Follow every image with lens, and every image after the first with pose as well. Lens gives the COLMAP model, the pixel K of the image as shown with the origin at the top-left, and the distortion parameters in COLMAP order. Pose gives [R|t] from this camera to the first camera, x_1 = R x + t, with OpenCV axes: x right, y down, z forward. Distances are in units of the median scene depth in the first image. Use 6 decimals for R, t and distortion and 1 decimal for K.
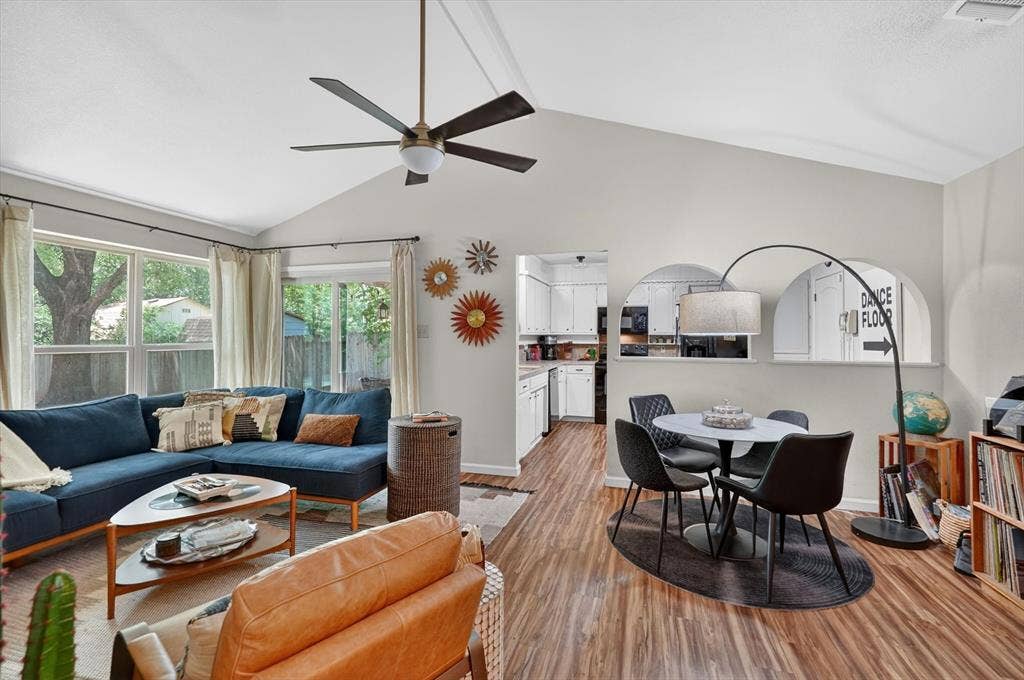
lens RADIAL K [[453.1, 0, 513.8], [0, 453.1, 343.0], [0, 0, 1]] dist [-0.029415, 0.000069]
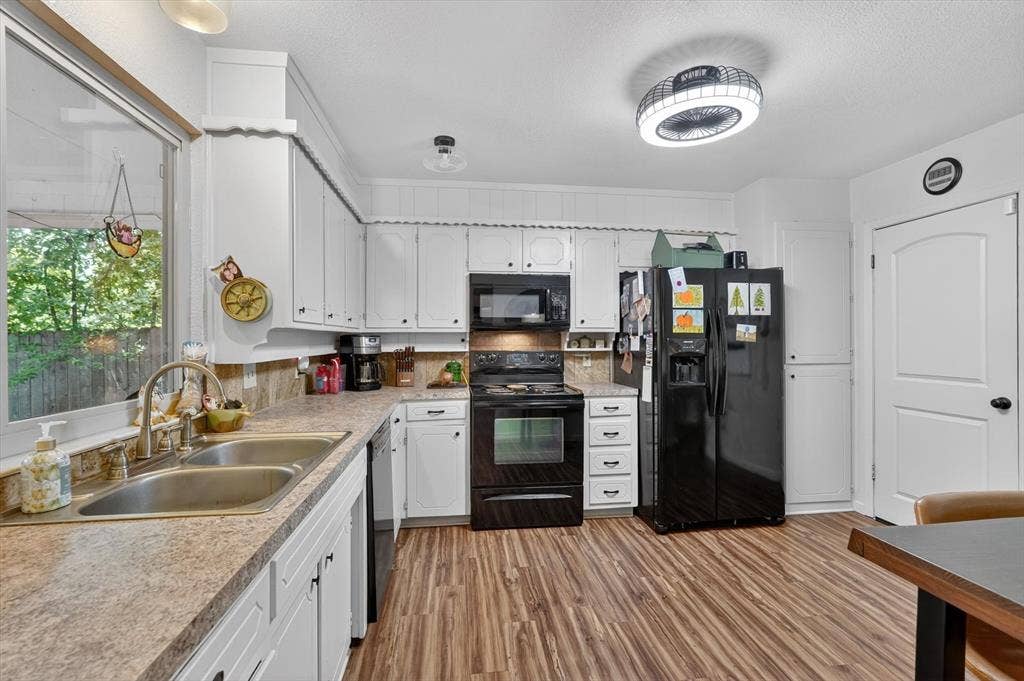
lens RADIAL K [[453.1, 0, 513.8], [0, 453.1, 343.5], [0, 0, 1]] dist [-0.029415, 0.000069]
pose [[0.915347, -0.011346, 0.402507, 0.036054], [0.014338, 0.999887, -0.004420, -0.003761], [-0.402411, 0.009816, 0.915406, 0.546527]]
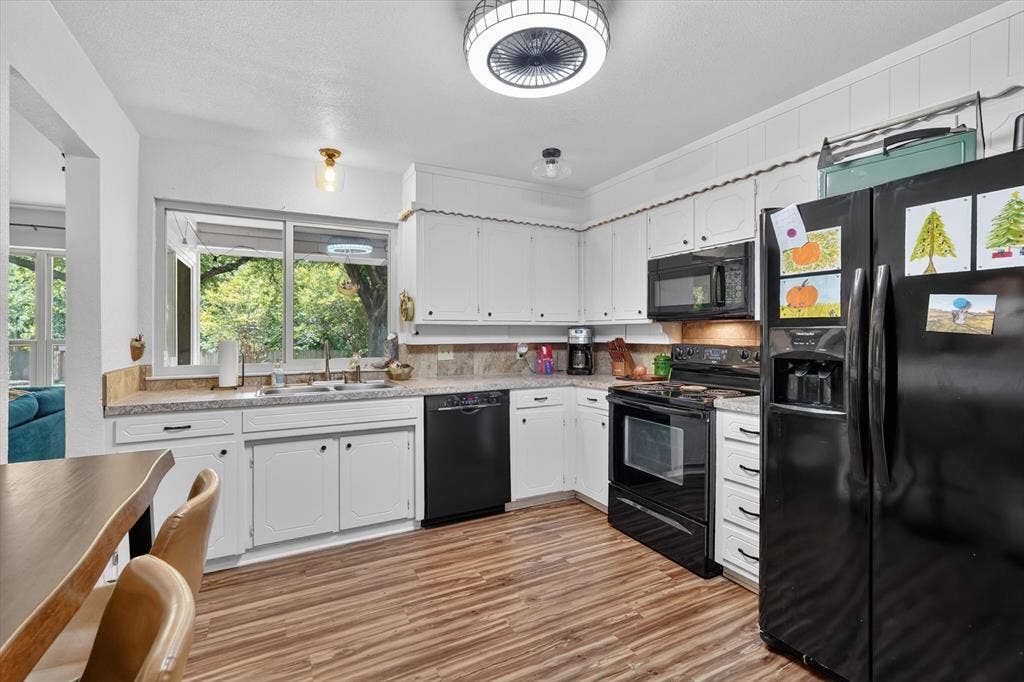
lens RADIAL K [[465.9, 0, 512.0], [0, 465.9, 341.0], [0, 0, 1]] dist [-0.002952, -0.000031]
pose [[0.699603, 0.006079, -0.714506, 0.414818], [-0.008962, 0.999960, -0.000267, 0.000392], [0.714476, 0.006590, 0.699629, 0.584686]]
